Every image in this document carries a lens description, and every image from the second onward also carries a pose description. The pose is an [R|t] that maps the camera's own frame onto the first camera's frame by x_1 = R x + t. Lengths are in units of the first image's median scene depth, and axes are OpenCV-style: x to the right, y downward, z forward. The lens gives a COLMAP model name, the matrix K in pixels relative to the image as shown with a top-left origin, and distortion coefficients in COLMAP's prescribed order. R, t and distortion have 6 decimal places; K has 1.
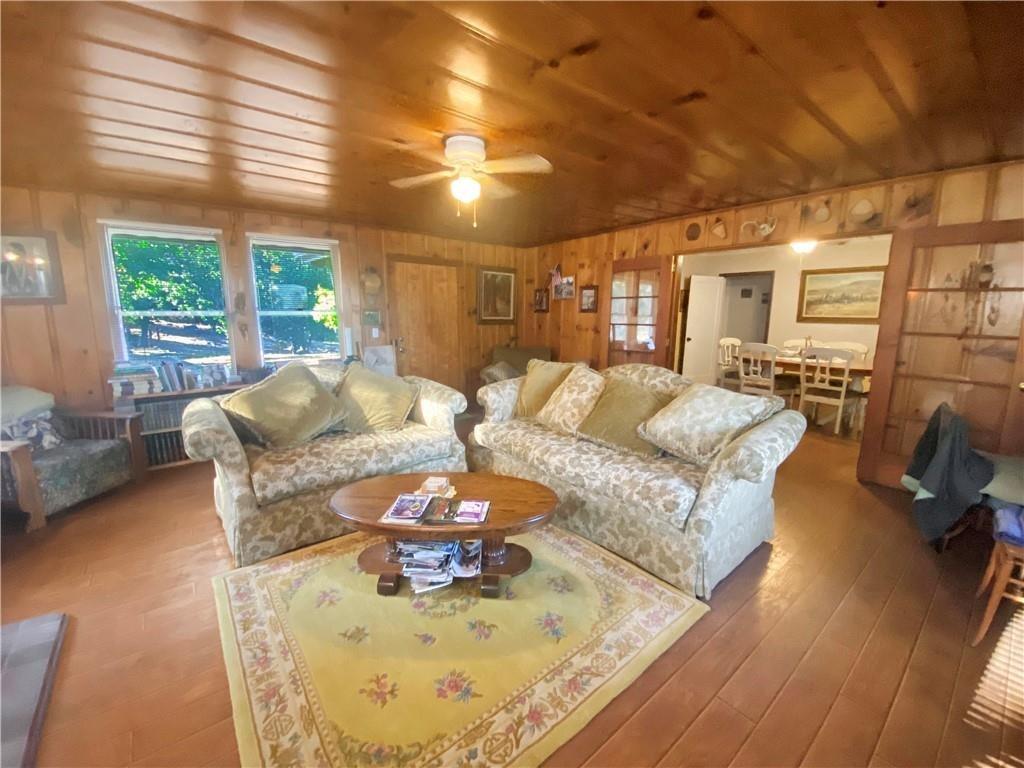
lens RADIAL K [[425.0, 0, 512.0], [0, 425.0, 384.0], [0, 0, 1]] dist [-0.001504, -0.000495]
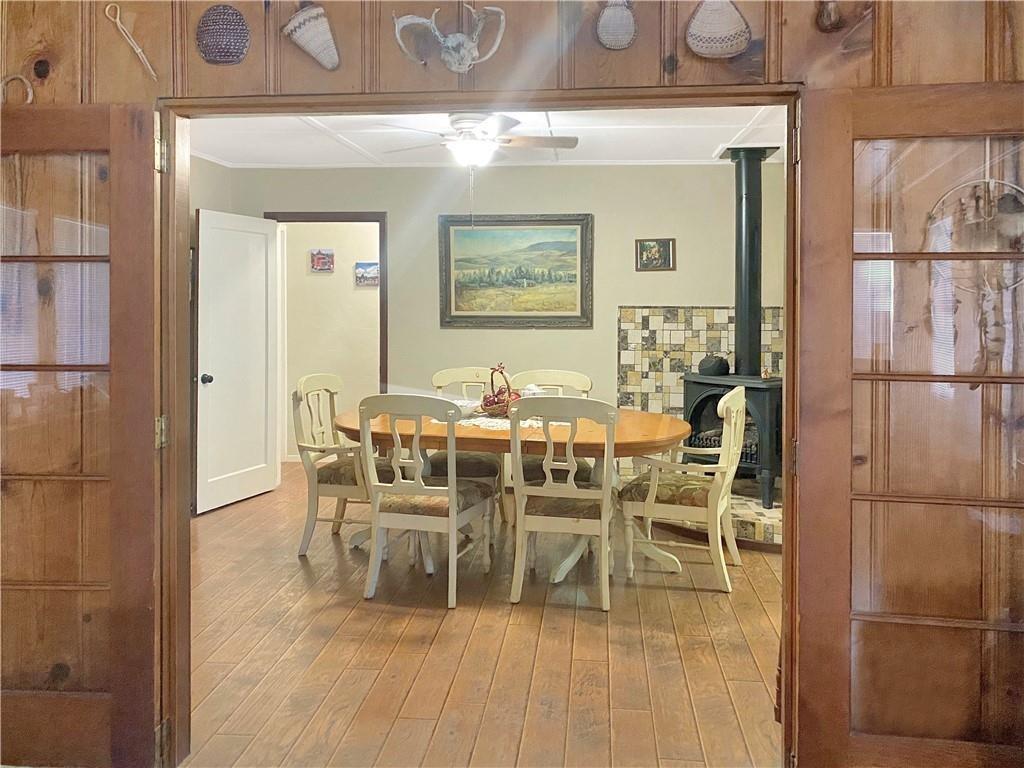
lens RADIAL K [[807.1, 0, 509.9], [0, 807.1, 326.8], [0, 0, 1]] dist [0.037468, -0.000048]
pose [[0.706561, -0.026300, 0.707163, 0.134039], [0.119816, 0.989327, -0.082919, -0.075945], [-0.697435, 0.143317, 0.702171, 0.398124]]
